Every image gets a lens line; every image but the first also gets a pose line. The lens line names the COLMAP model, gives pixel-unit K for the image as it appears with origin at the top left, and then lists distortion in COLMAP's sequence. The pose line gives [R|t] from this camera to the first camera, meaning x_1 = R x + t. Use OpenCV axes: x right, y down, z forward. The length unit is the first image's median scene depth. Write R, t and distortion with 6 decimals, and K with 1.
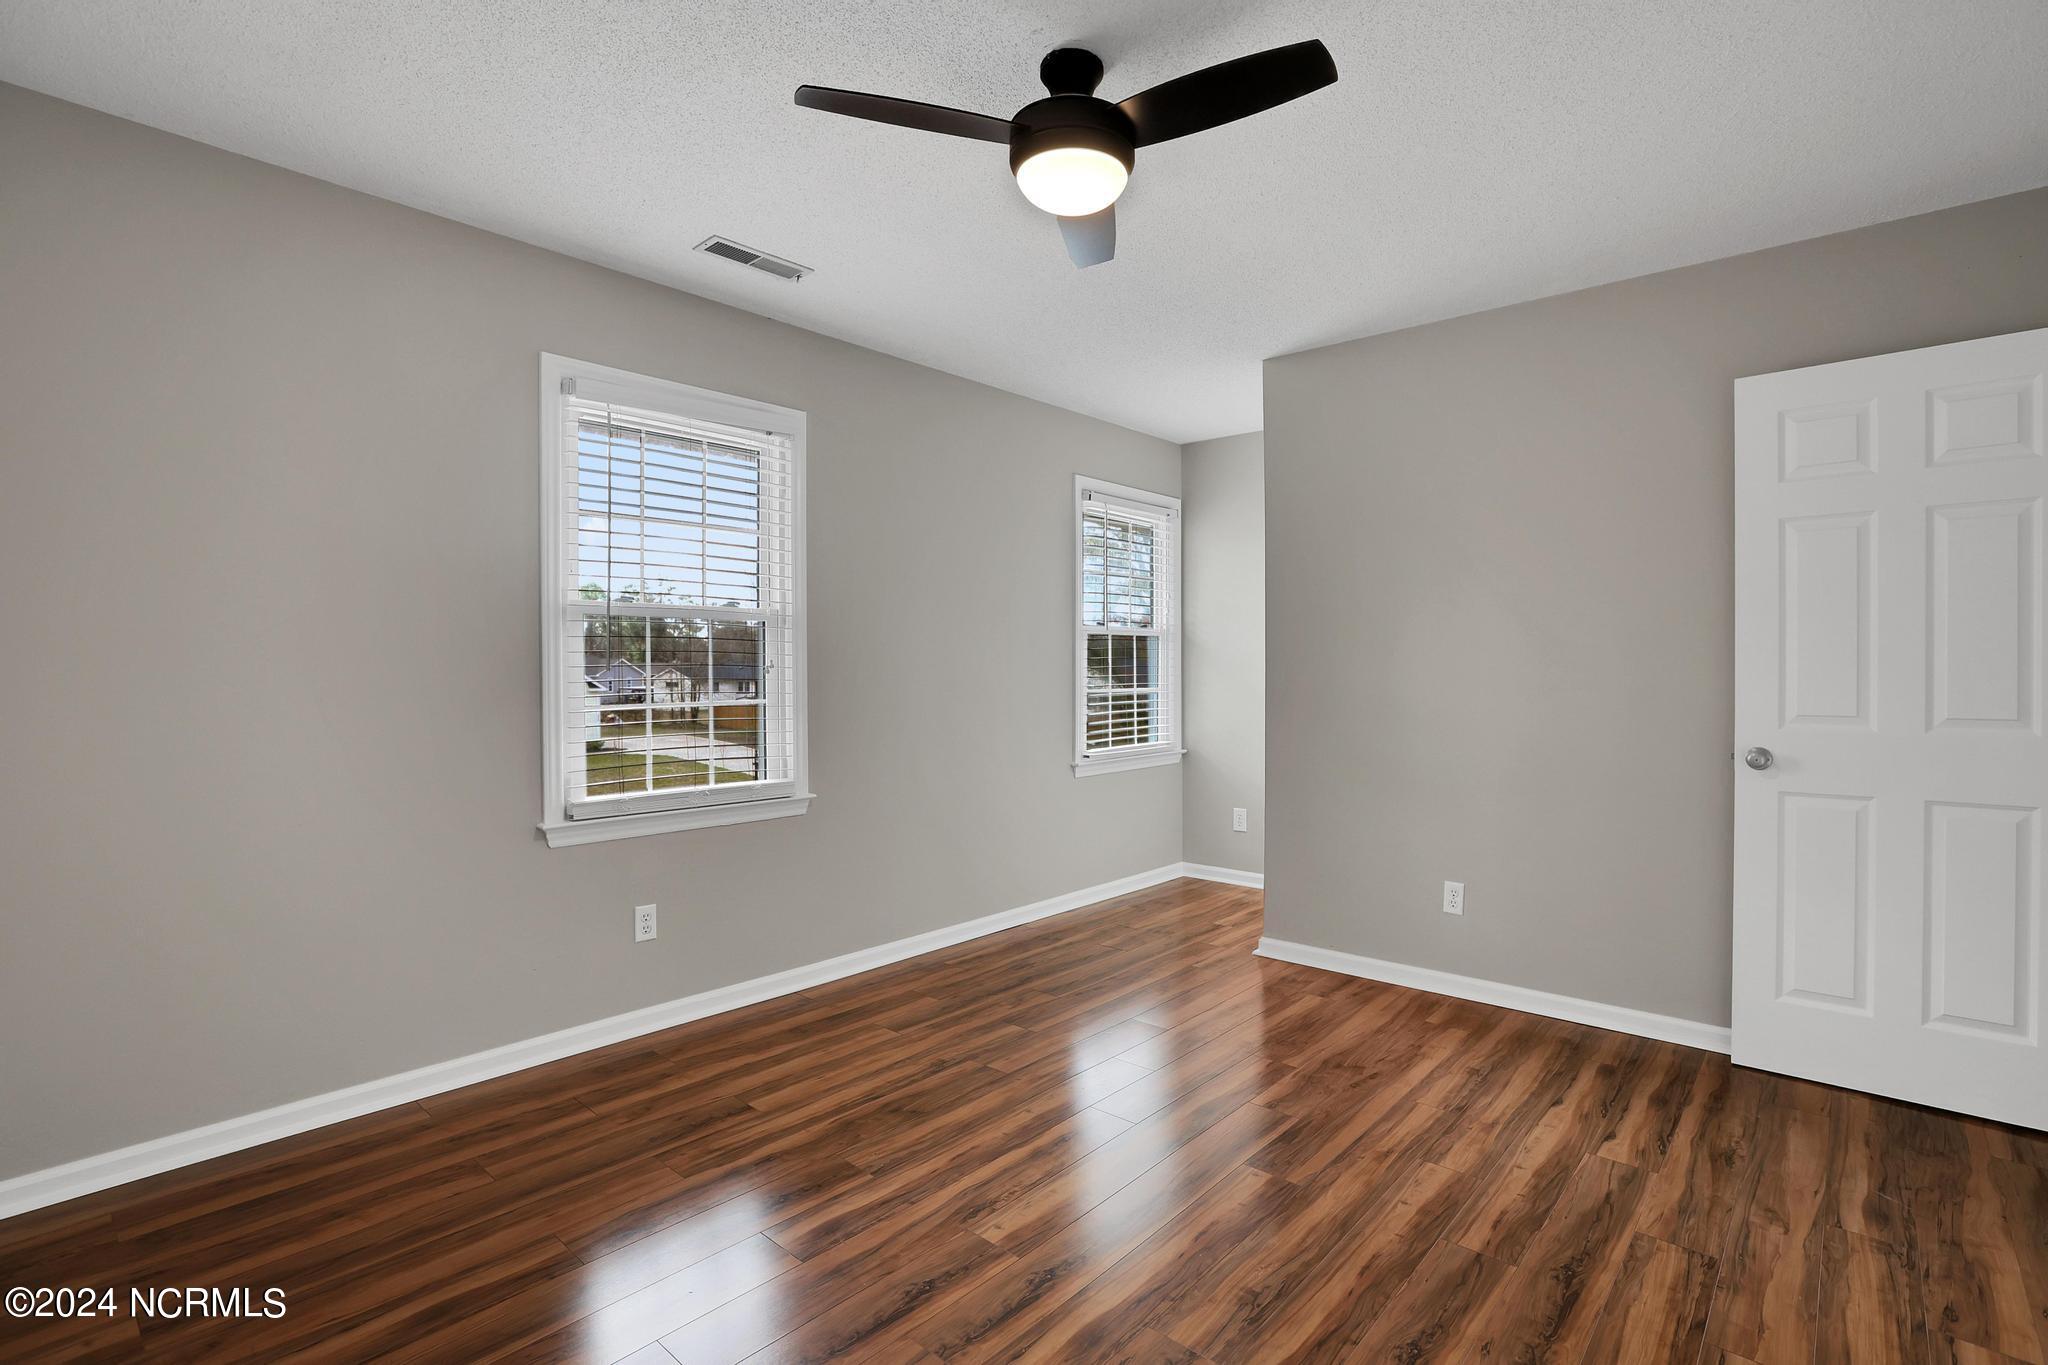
lens RADIAL K [[996.6, 0, 1024.0], [0, 996.6, 682.5], [0, 0, 1]] dist [-0.048837, 0.023316]
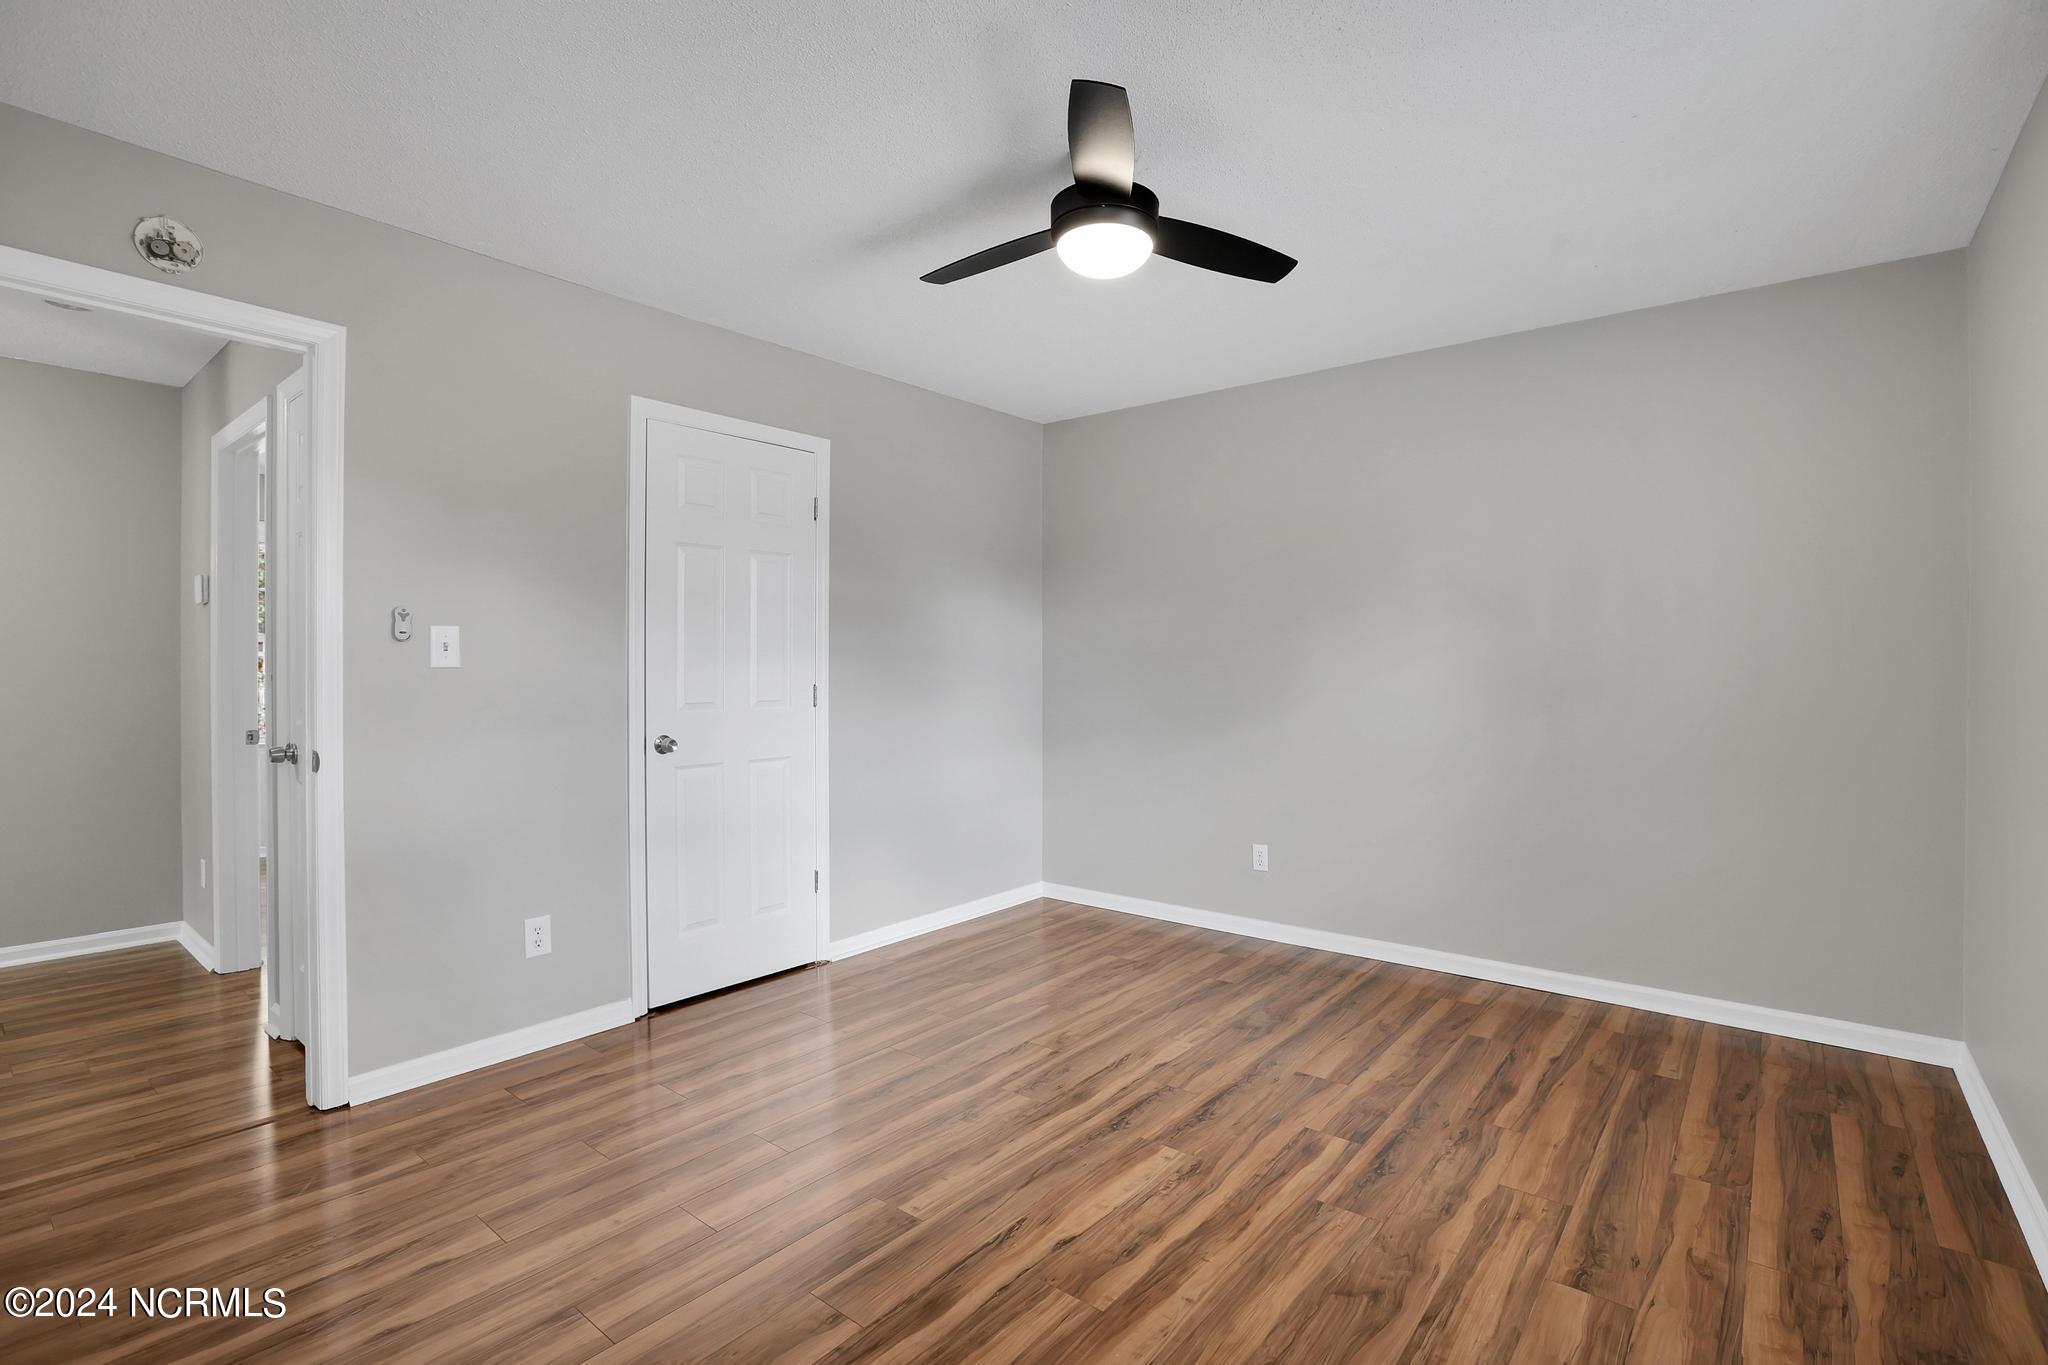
lens RADIAL K [[996.6, 0, 1024.0], [0, 996.6, 682.5], [0, 0, 1]] dist [-0.048837, 0.023316]
pose [[-0.998645, -0.001195, -0.052019, 0.181580], [-0.002434, 0.999715, 0.023745, -0.022434], [0.051976, 0.023839, -0.998364, 1.926047]]
